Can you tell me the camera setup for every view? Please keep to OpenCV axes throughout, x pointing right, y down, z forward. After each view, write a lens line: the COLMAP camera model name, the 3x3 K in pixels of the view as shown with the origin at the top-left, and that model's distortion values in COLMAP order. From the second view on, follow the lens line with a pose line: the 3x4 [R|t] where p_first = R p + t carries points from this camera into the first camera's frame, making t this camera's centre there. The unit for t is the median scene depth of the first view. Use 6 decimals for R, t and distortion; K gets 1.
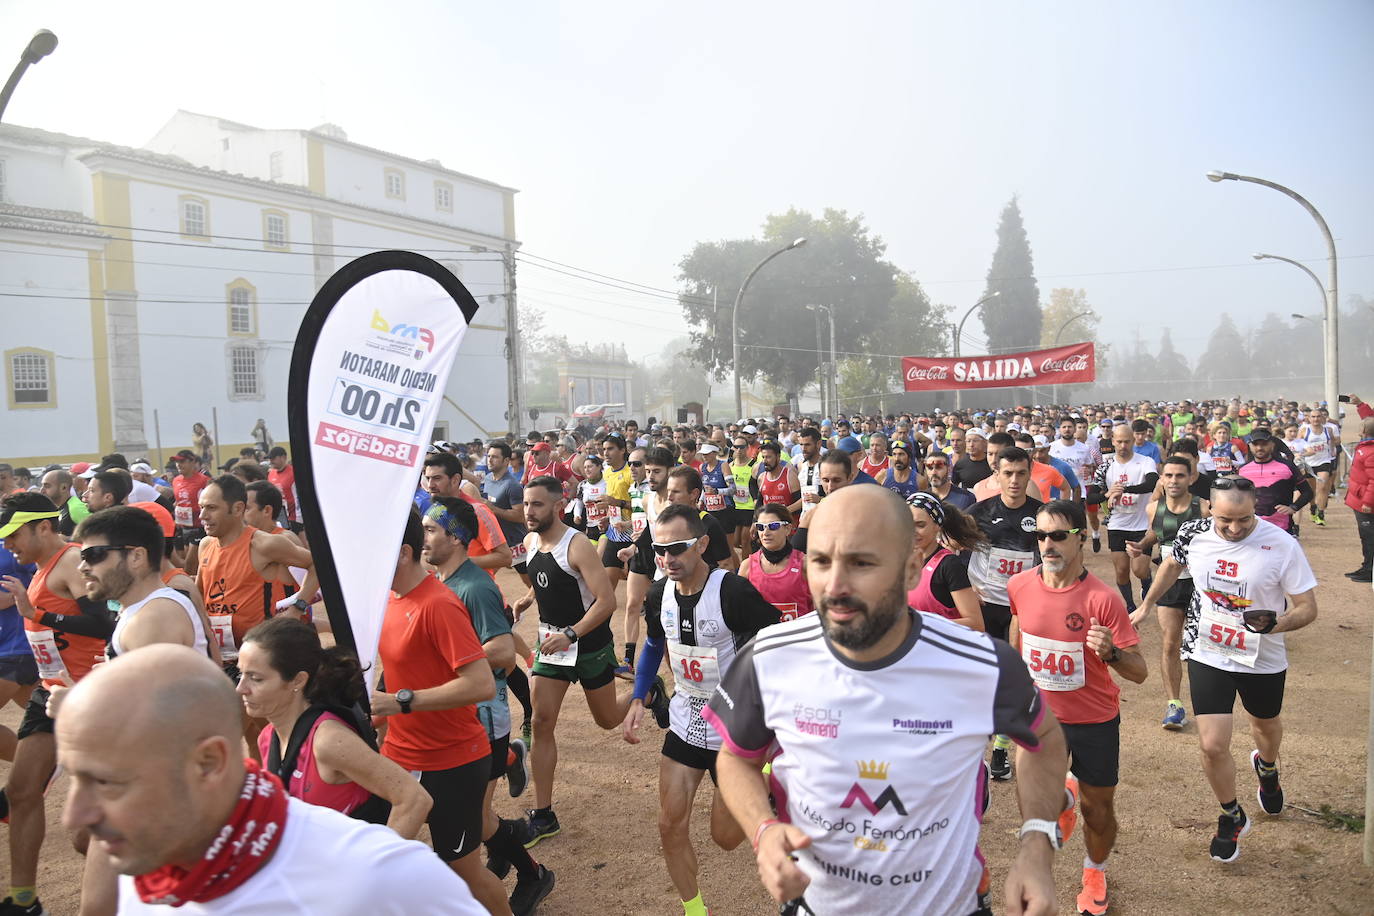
lens RADIAL K [[948.3, 0, 664.1], [0, 948.3, 458.0], [0, 0, 1]] dist [-0.053316, 0.019603]
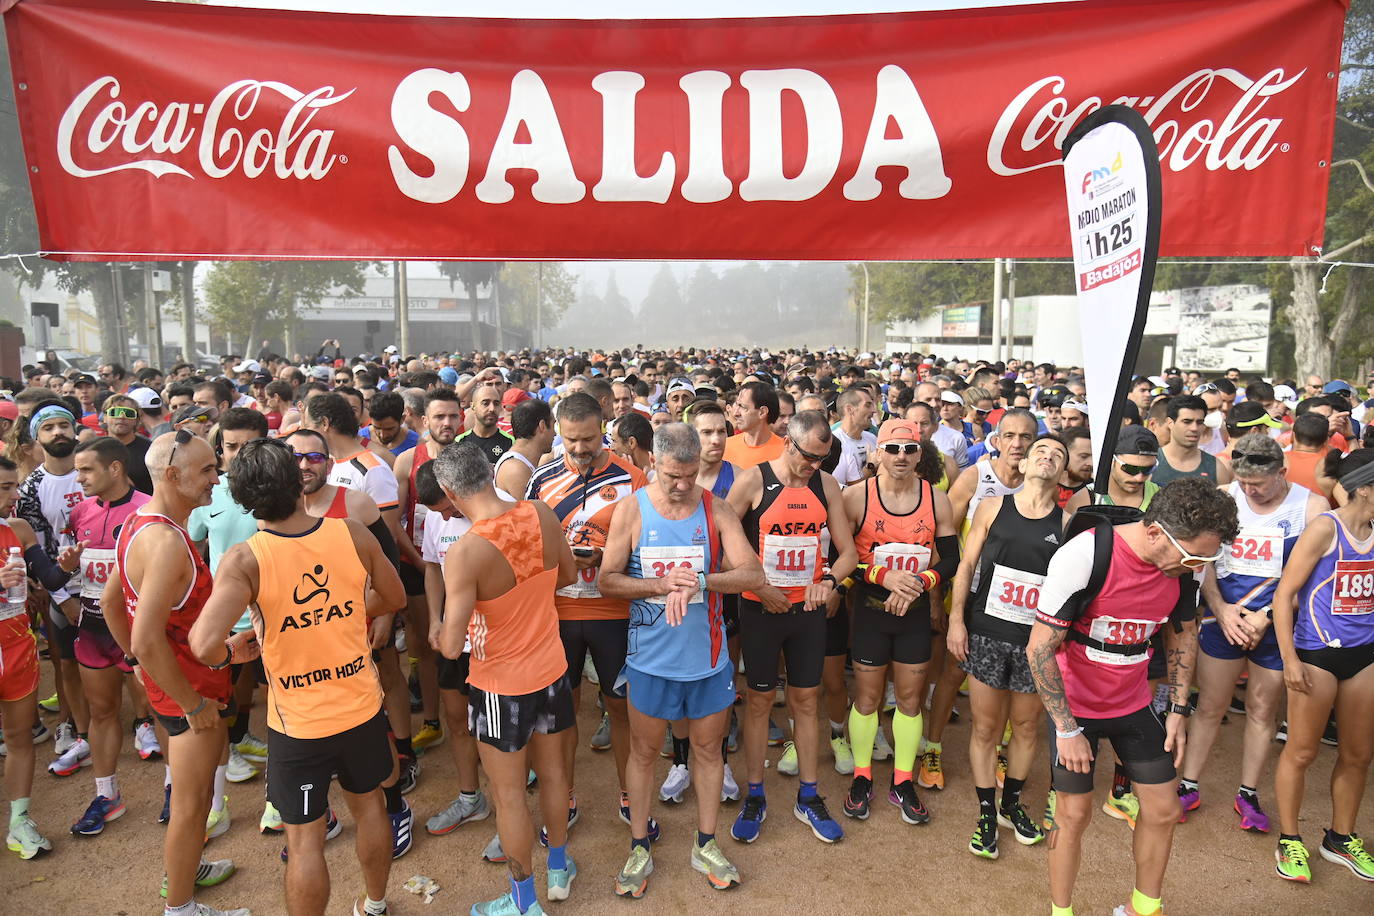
lens RADIAL K [[930.5, 0, 699.0], [0, 930.5, 471.5], [0, 0, 1]] dist [-0.045012, 0.005067]
pose [[0.817361, -0.036309, 0.574981, 0.259011], [-0.013420, 0.996541, 0.082007, -0.051367], [-0.575970, -0.074746, 0.814046, 0.839976]]
